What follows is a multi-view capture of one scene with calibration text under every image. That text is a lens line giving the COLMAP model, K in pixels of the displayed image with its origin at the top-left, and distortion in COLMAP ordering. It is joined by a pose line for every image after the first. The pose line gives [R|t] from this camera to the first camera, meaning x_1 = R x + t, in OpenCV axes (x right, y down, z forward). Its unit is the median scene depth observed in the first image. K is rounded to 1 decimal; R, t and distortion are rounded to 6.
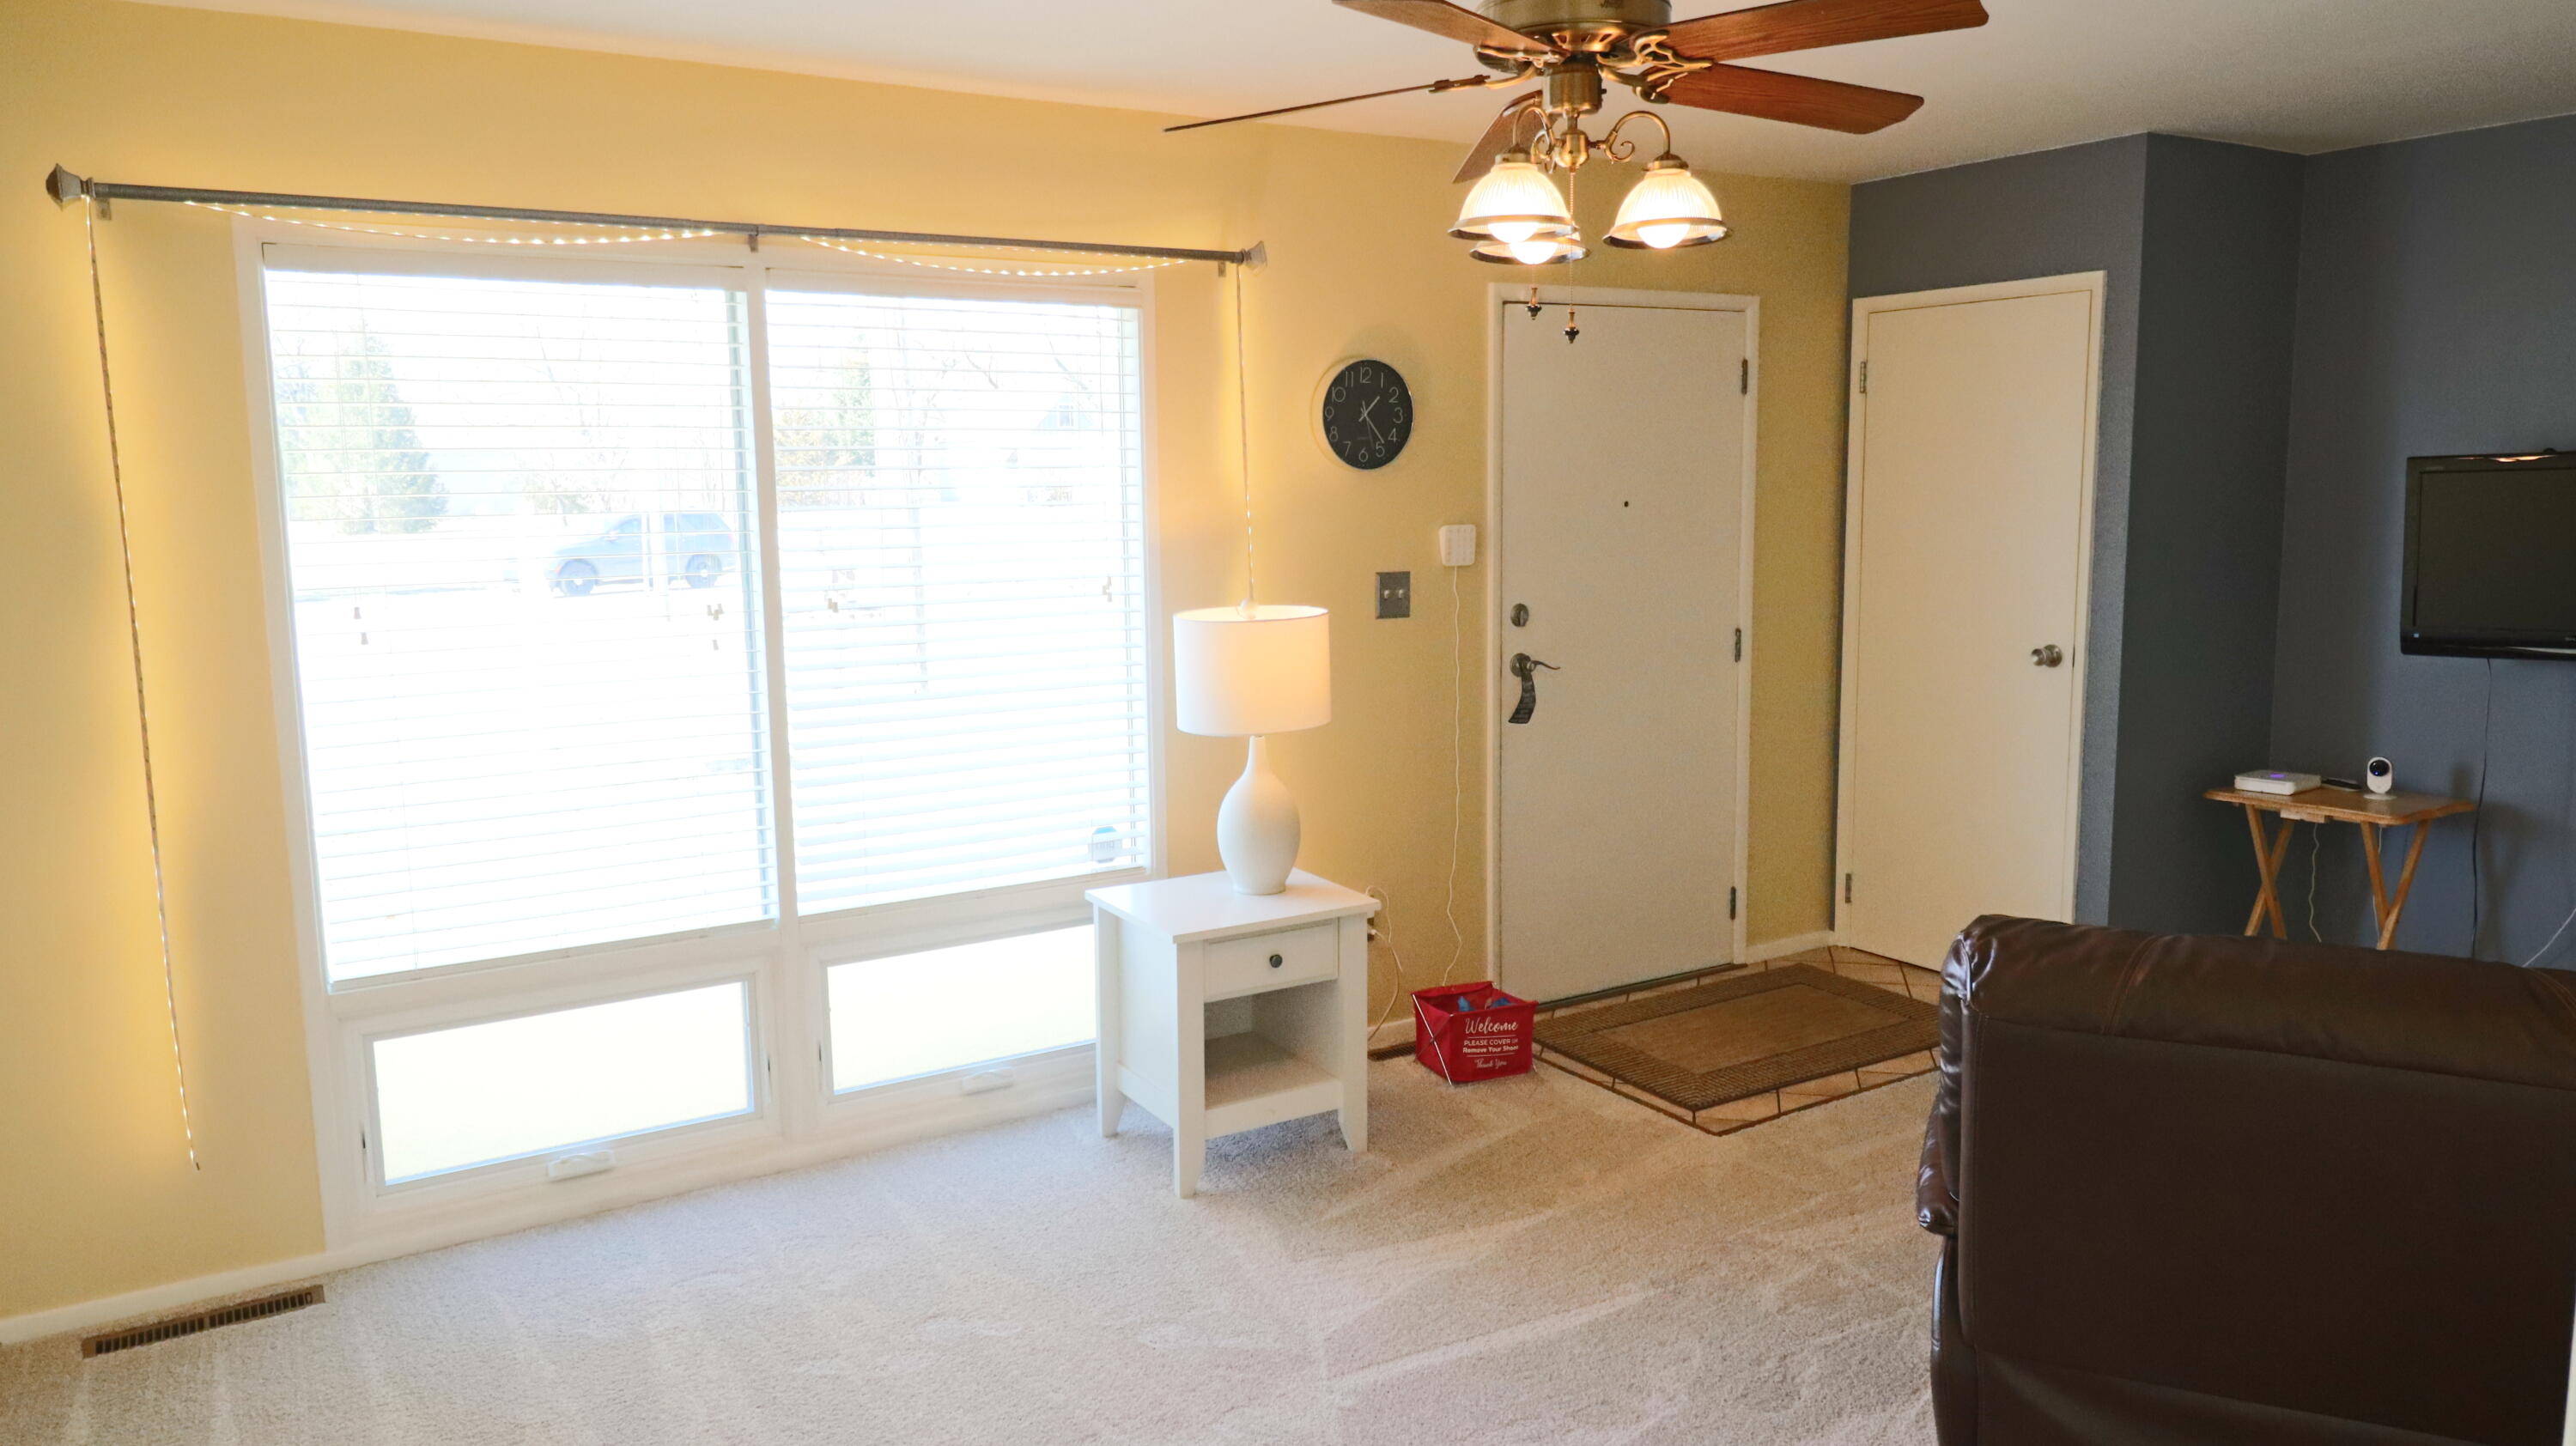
lens RADIAL K [[1750.4, 0, 1288.0], [0, 1750.4, 723.0], [0, 0, 1]] dist [0.002707, -0.001461]
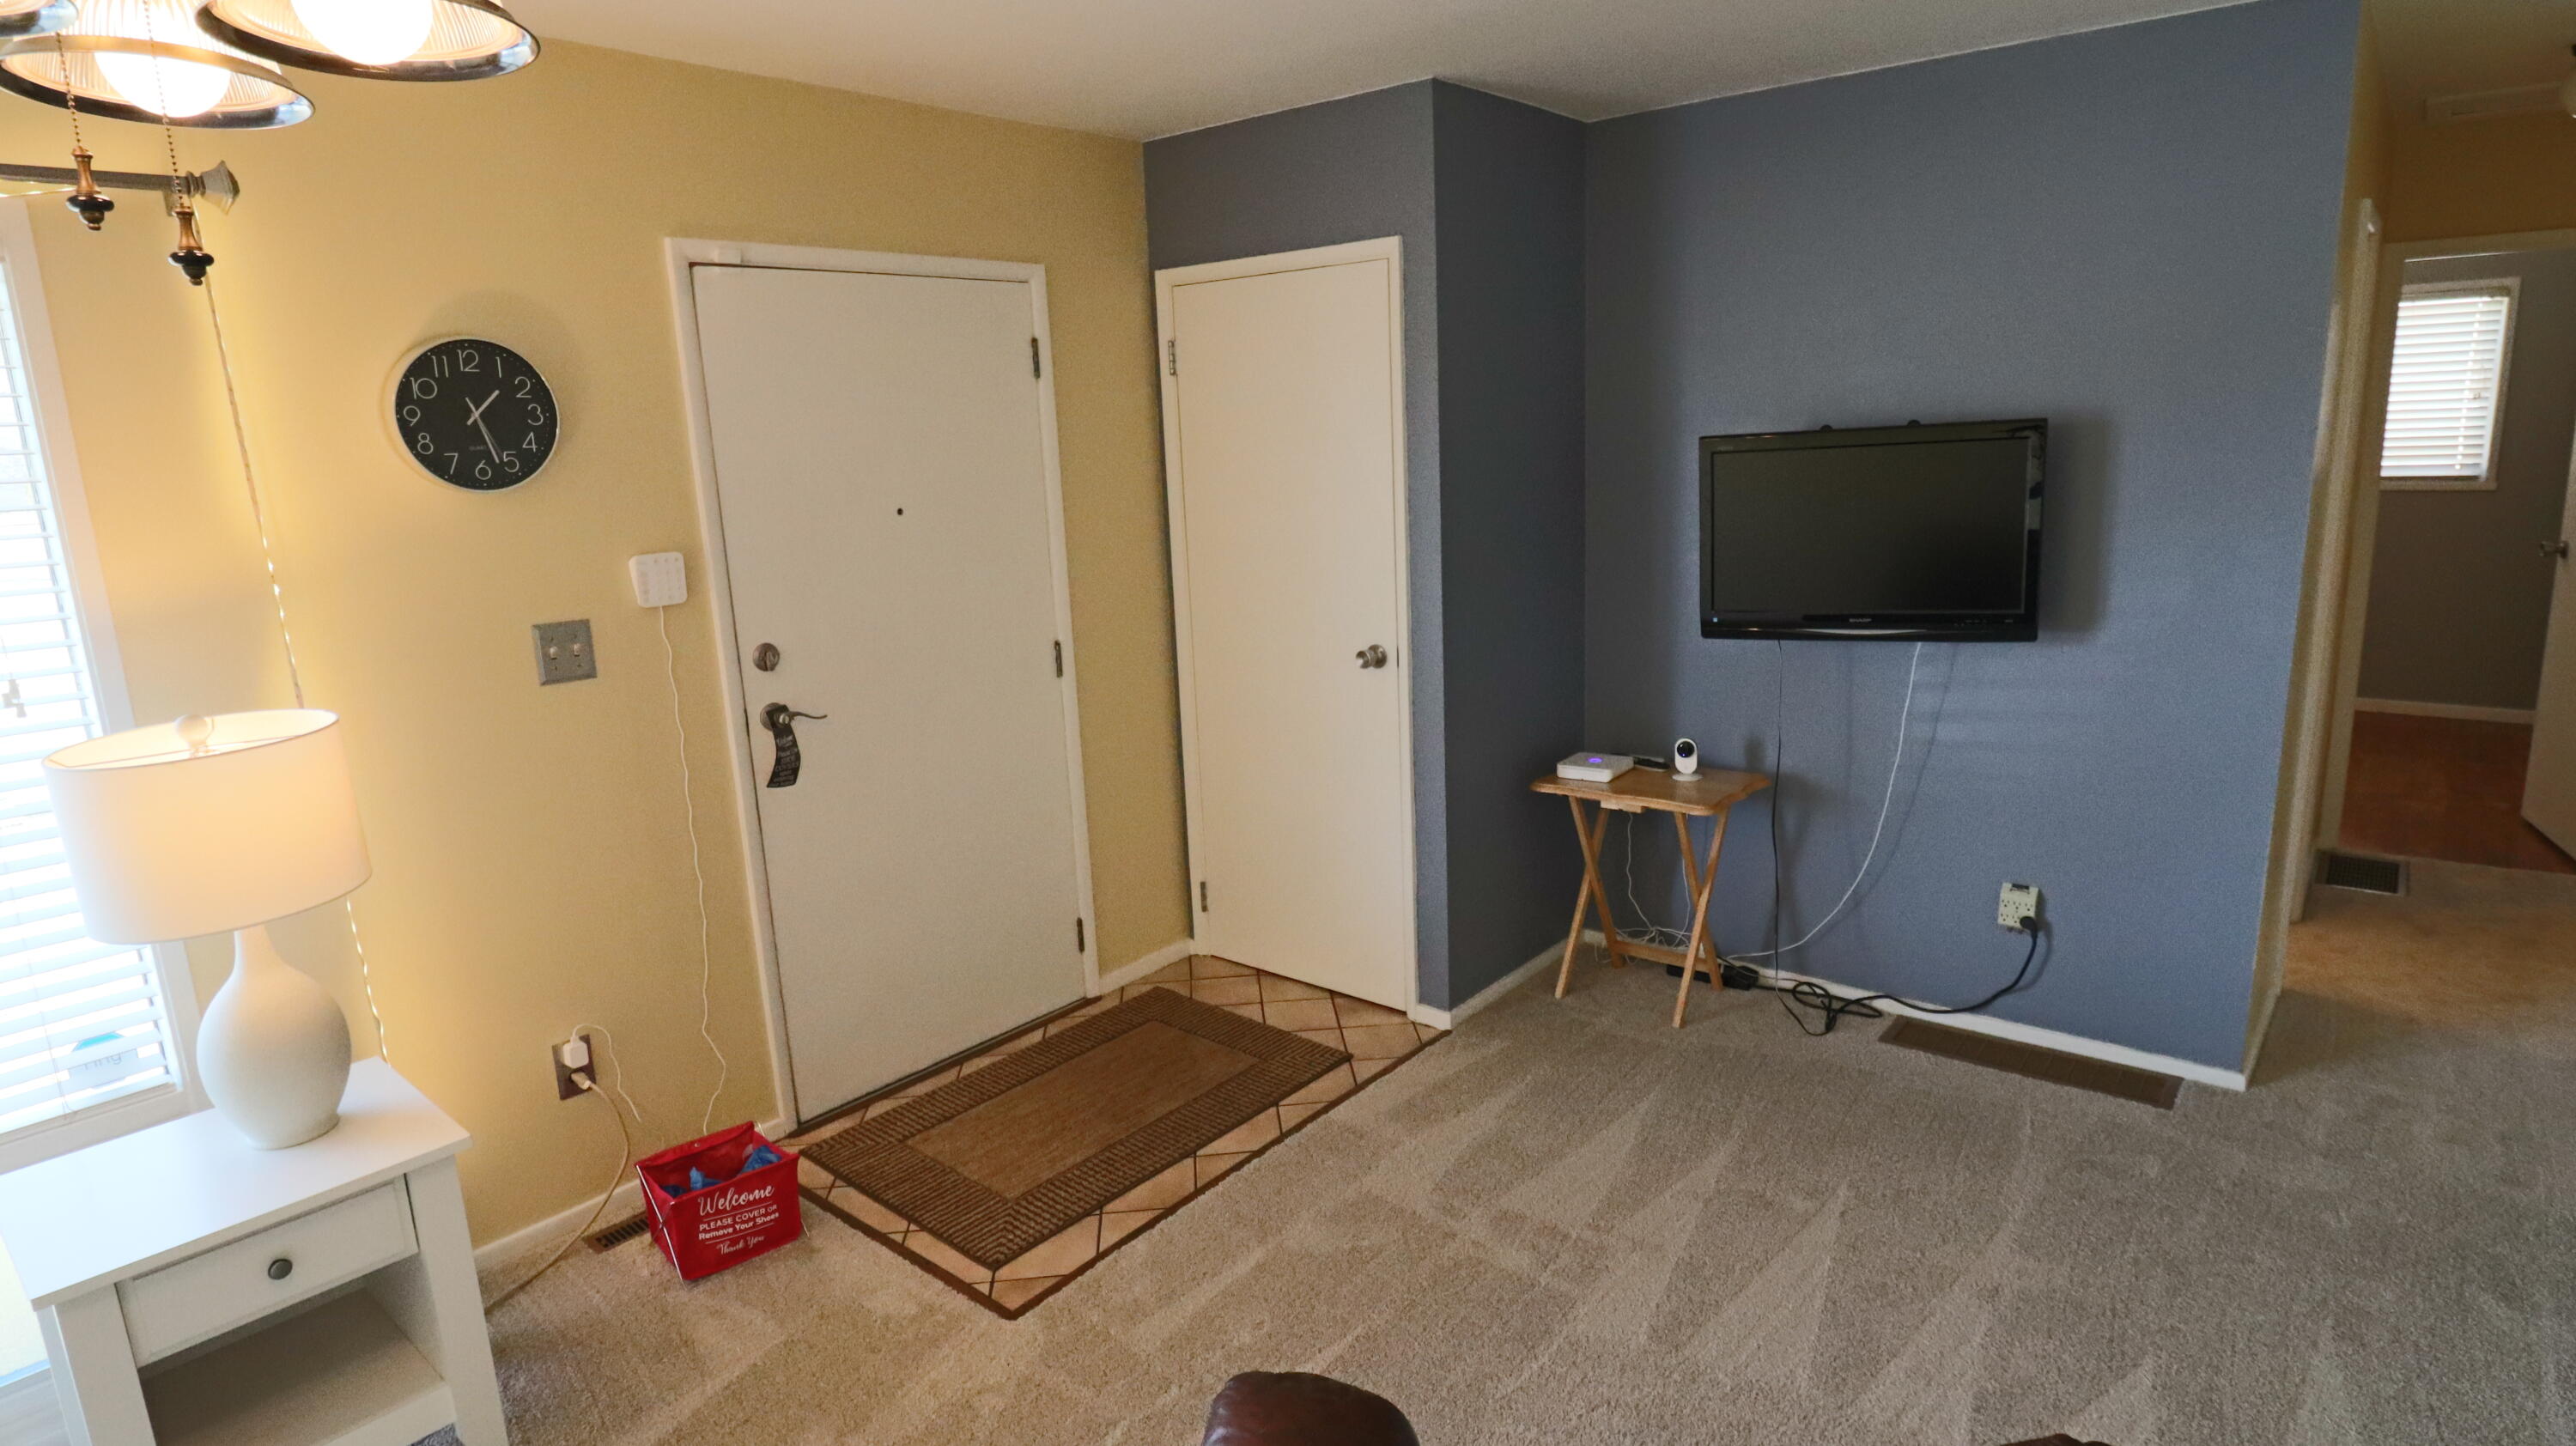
lens RADIAL K [[1357.7, 0, 1288.0], [0, 1357.7, 723.0], [0, 0, 1]] dist [0.003997, -0.011333]
pose [[0.949618, -0.089737, 0.300288, 0.179446], [0.069667, 0.994601, 0.076911, -0.066178], [-0.305568, -0.052116, 0.950743, 0.339590]]
